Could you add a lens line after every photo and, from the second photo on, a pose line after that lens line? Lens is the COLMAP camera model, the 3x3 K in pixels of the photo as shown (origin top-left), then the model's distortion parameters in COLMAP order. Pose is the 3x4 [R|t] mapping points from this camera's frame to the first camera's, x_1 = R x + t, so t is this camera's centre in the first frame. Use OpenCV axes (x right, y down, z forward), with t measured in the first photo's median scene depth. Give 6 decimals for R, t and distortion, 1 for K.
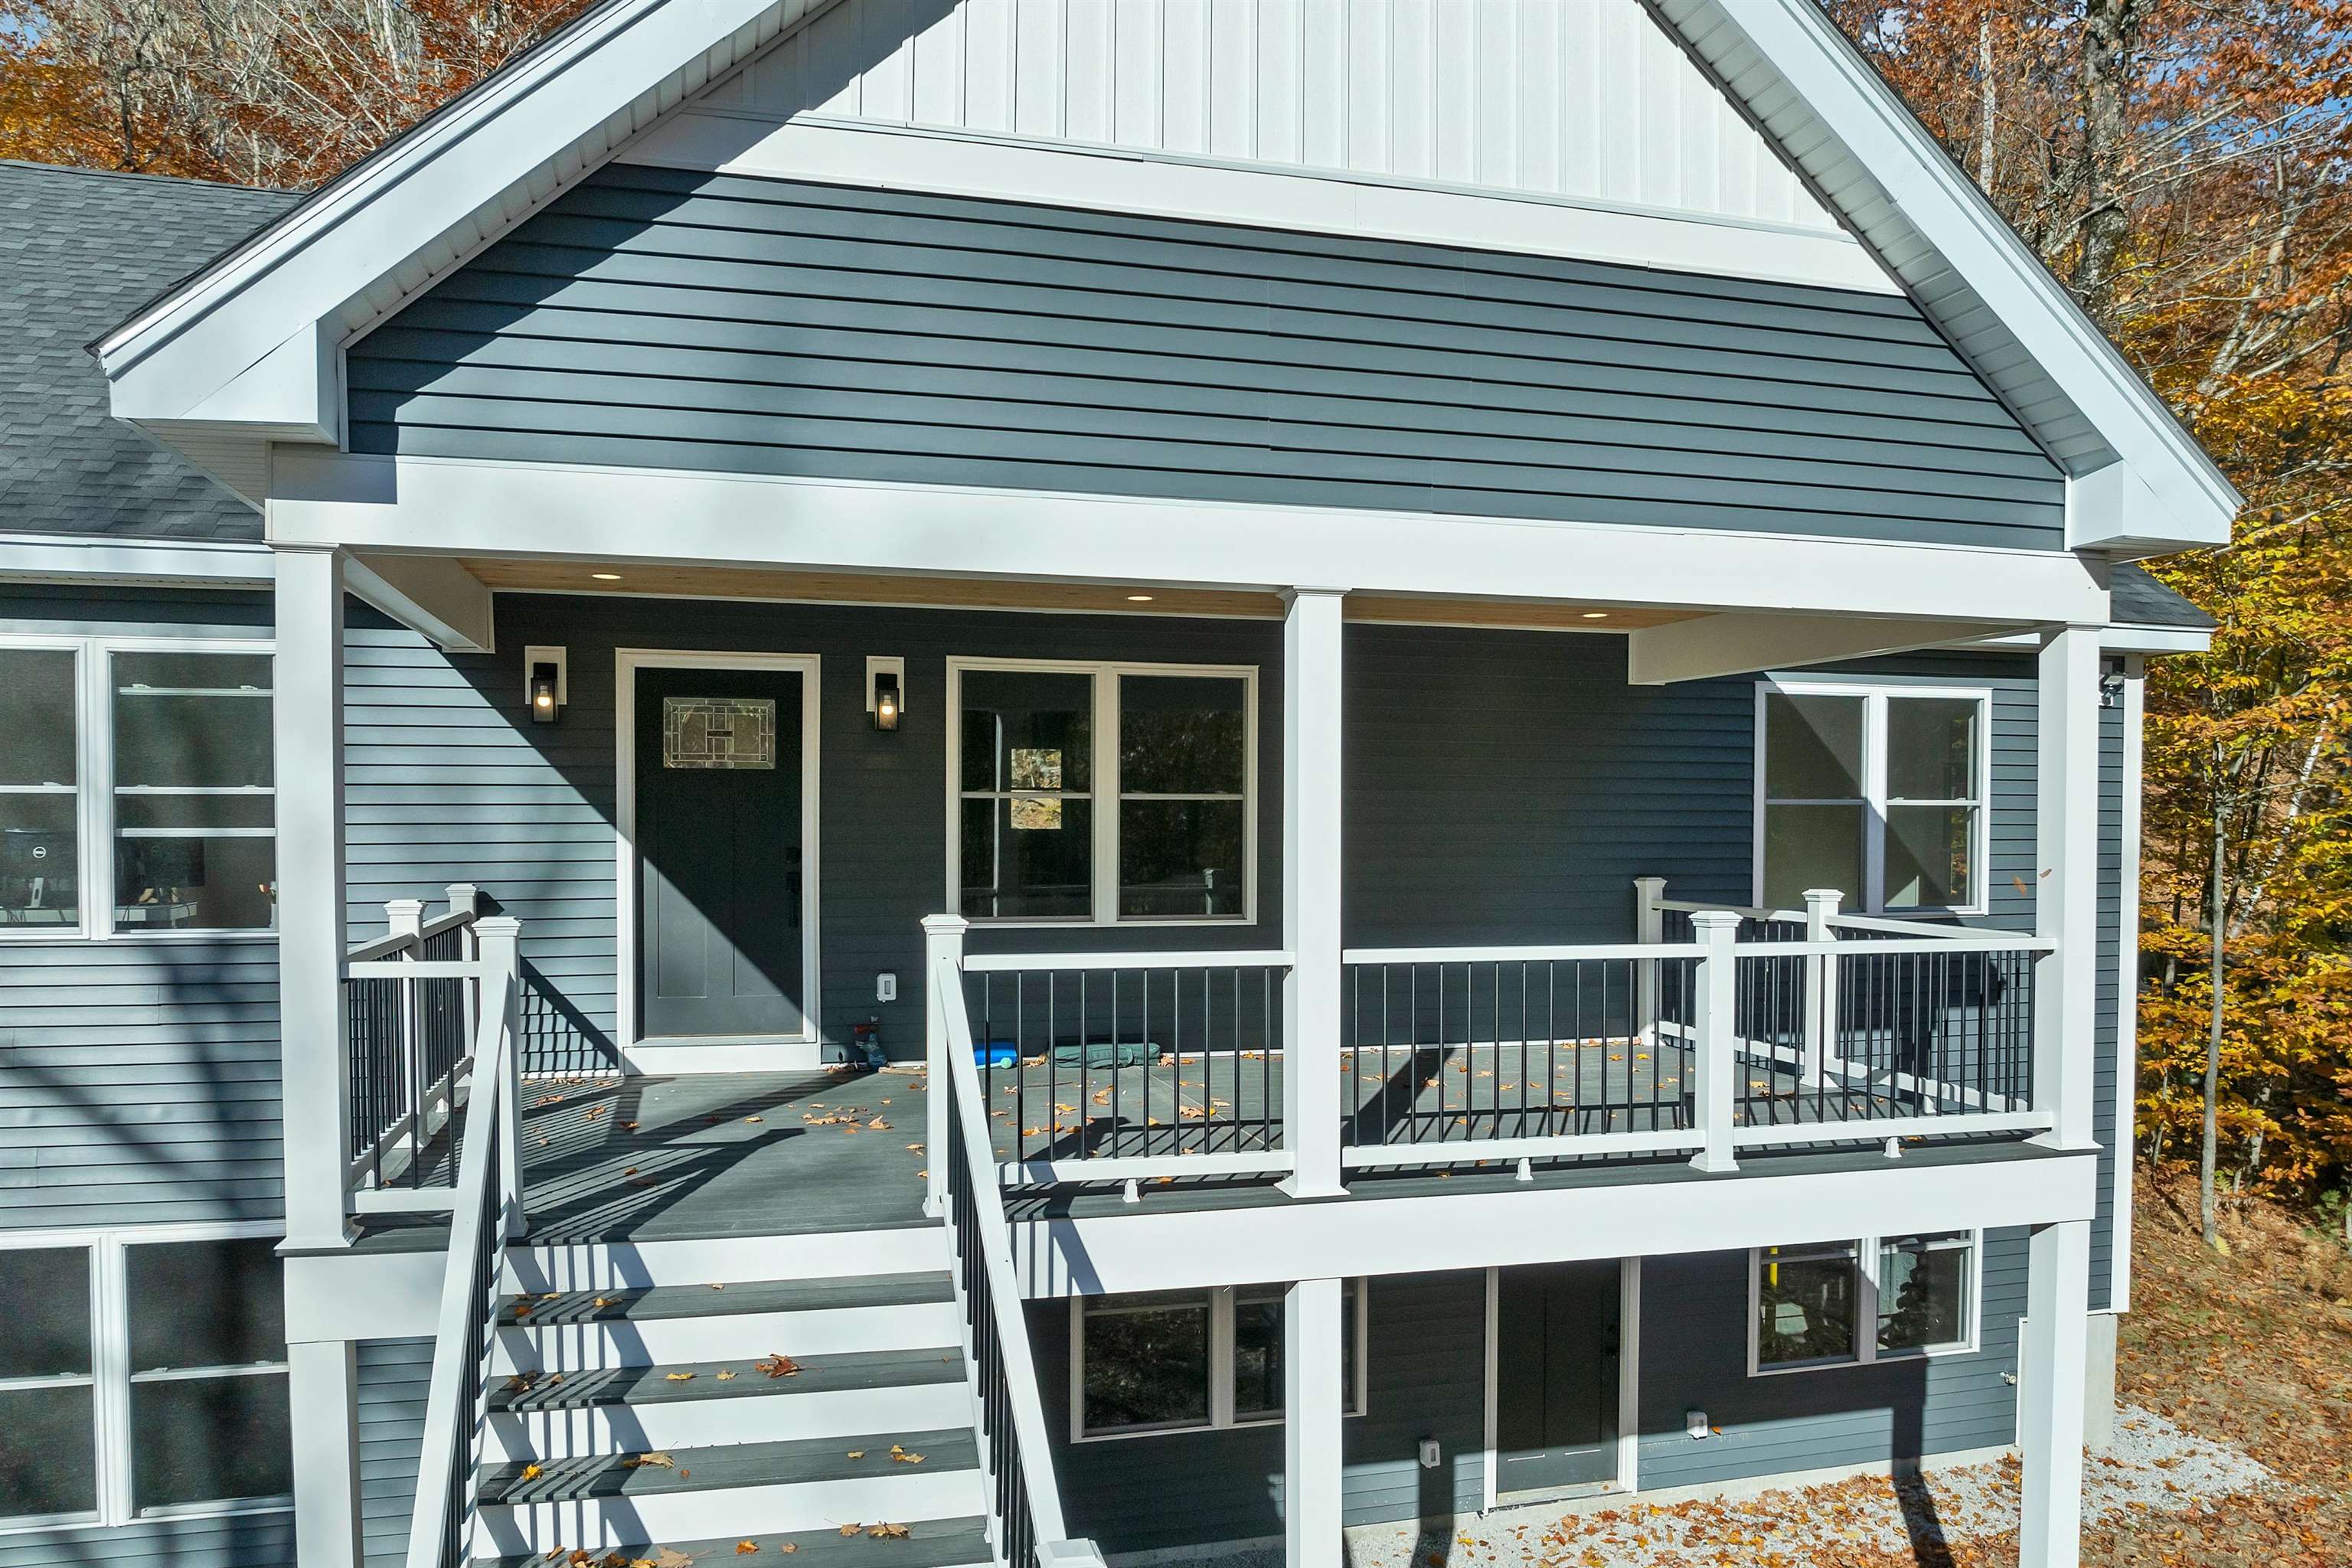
lens RADIAL K [[1633.4, 0, 1188.7], [0, 1633.4, 804.3], [0, 0, 1]] dist [-0.023879, 0.000748]
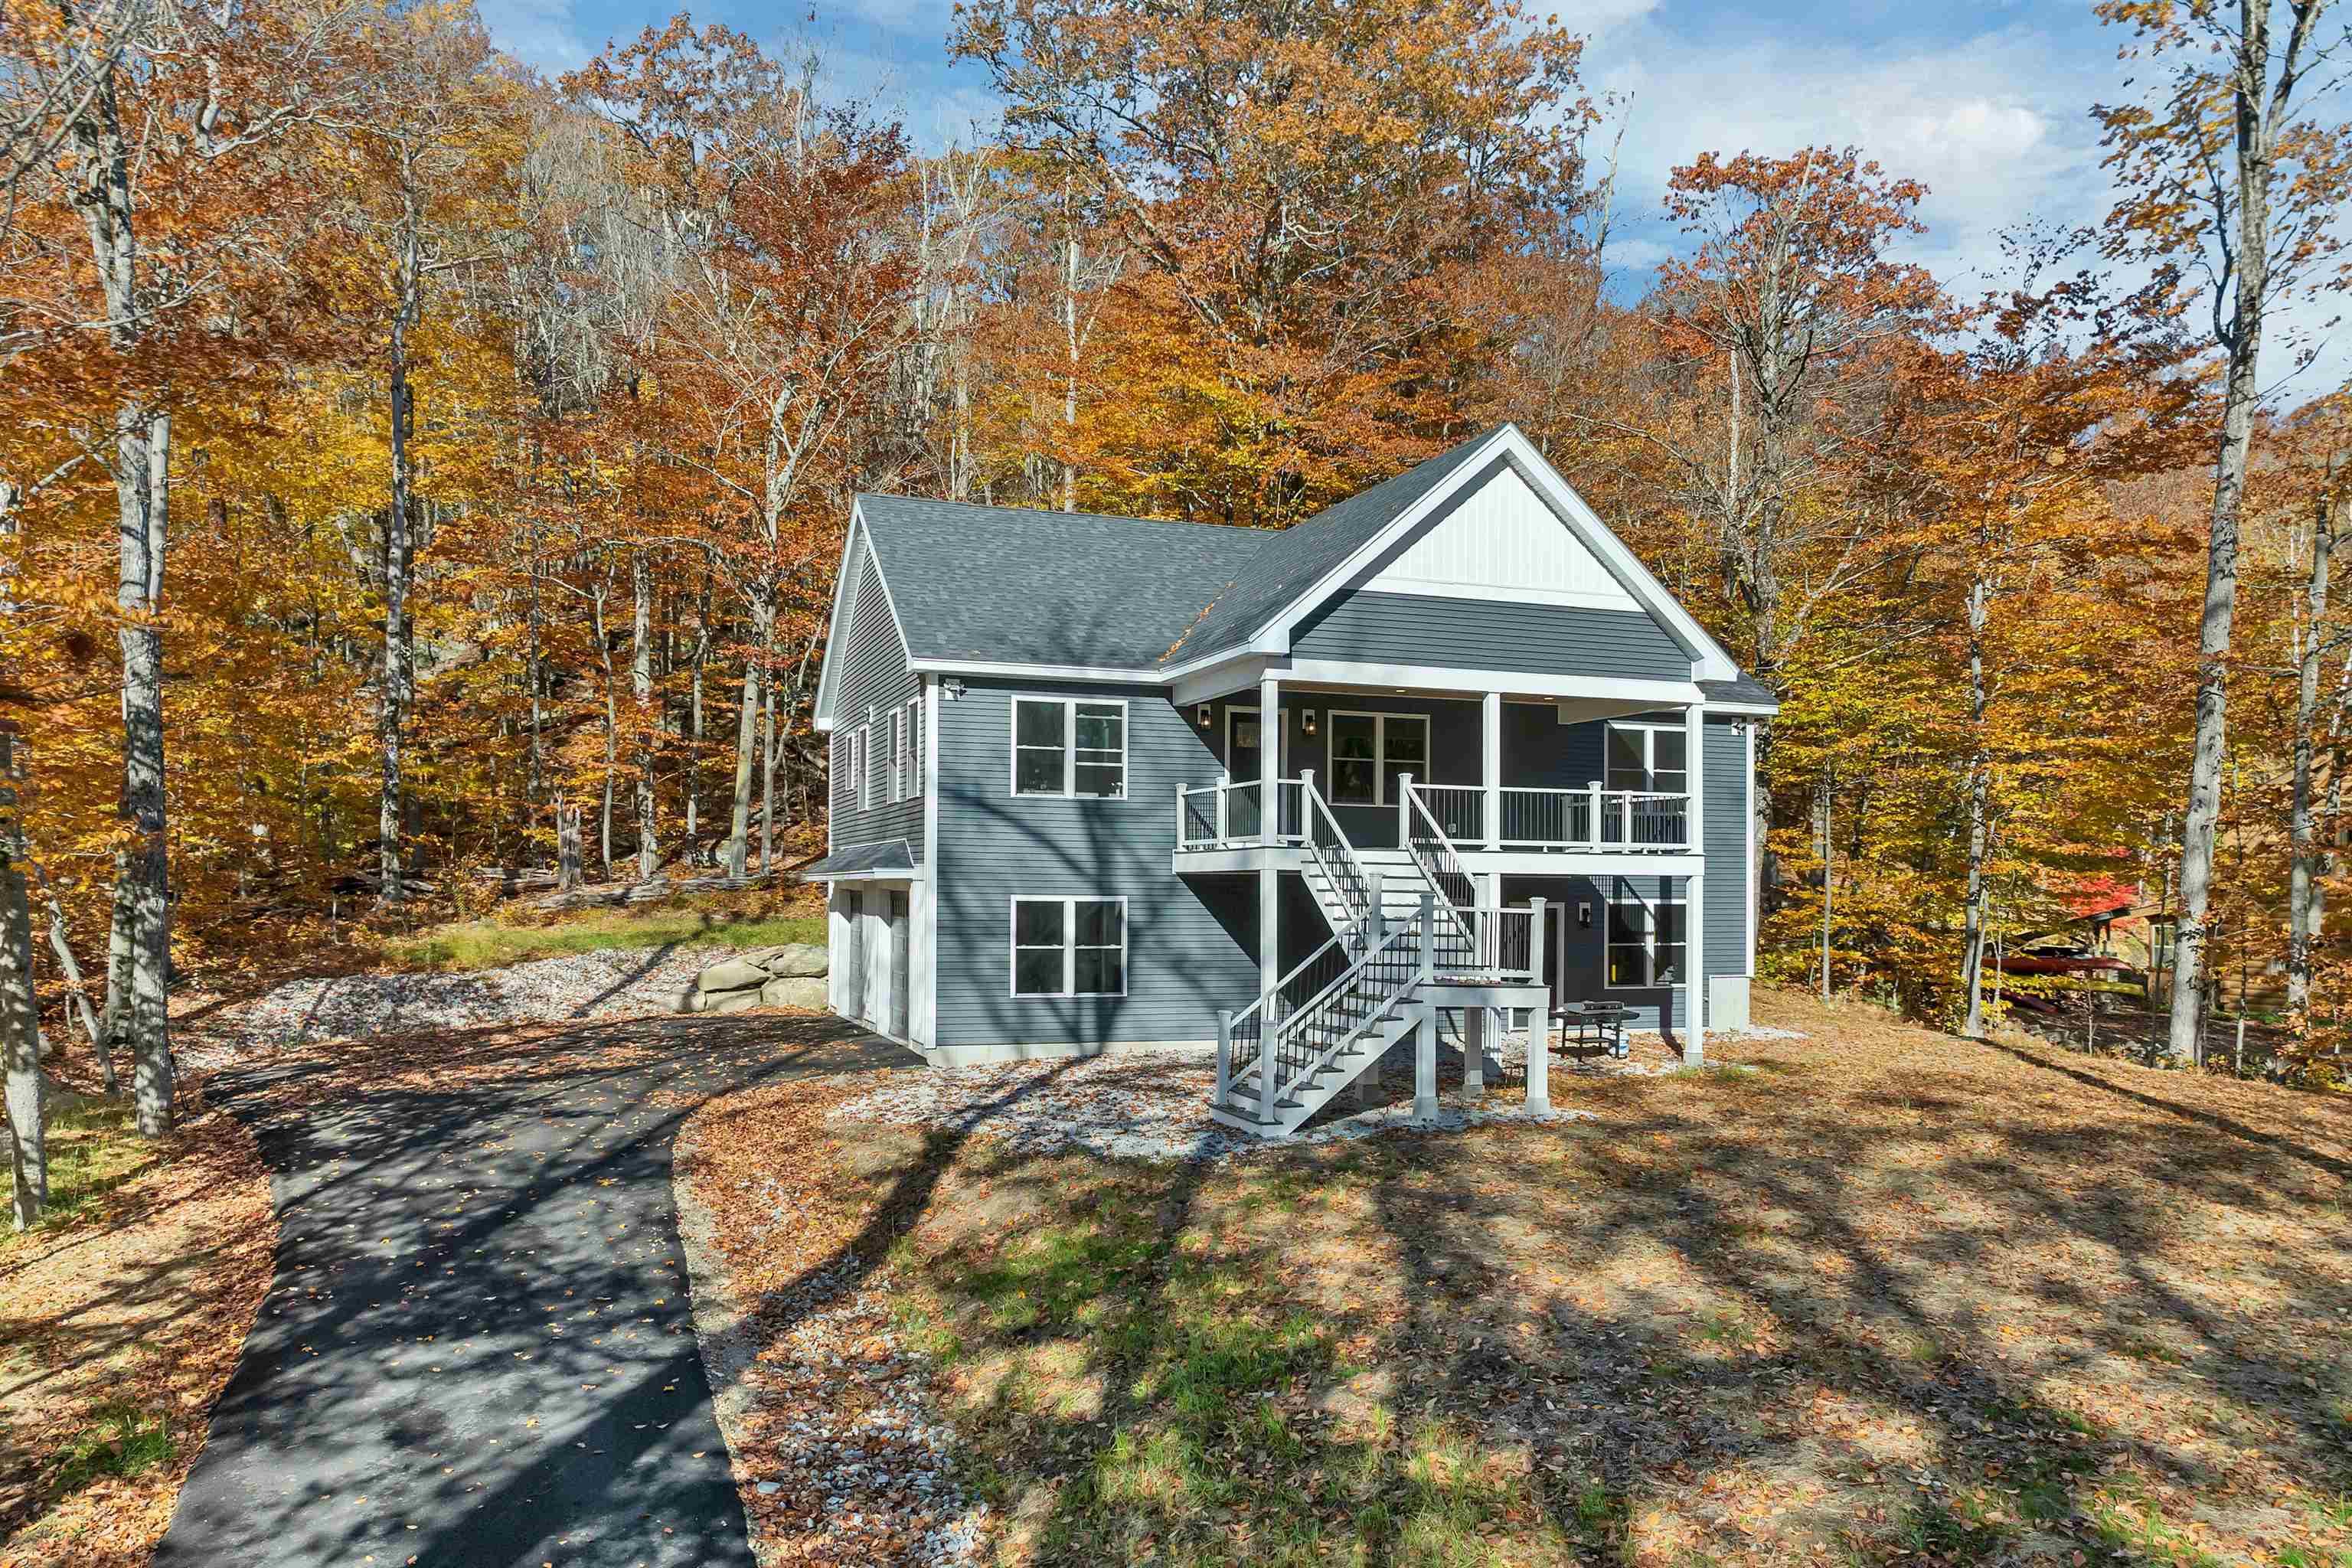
lens RADIAL K [[1633.4, 0, 1166.0], [0, 1633.4, 775.6], [0, 0, 1]] dist [-0.023879, 0.000748]
pose [[0.997167, 0.010068, 0.074538, -0.725929], [-0.005680, 0.998251, -0.058851, 0.219015], [-0.075000, 0.058261, 0.995480, -2.052693]]
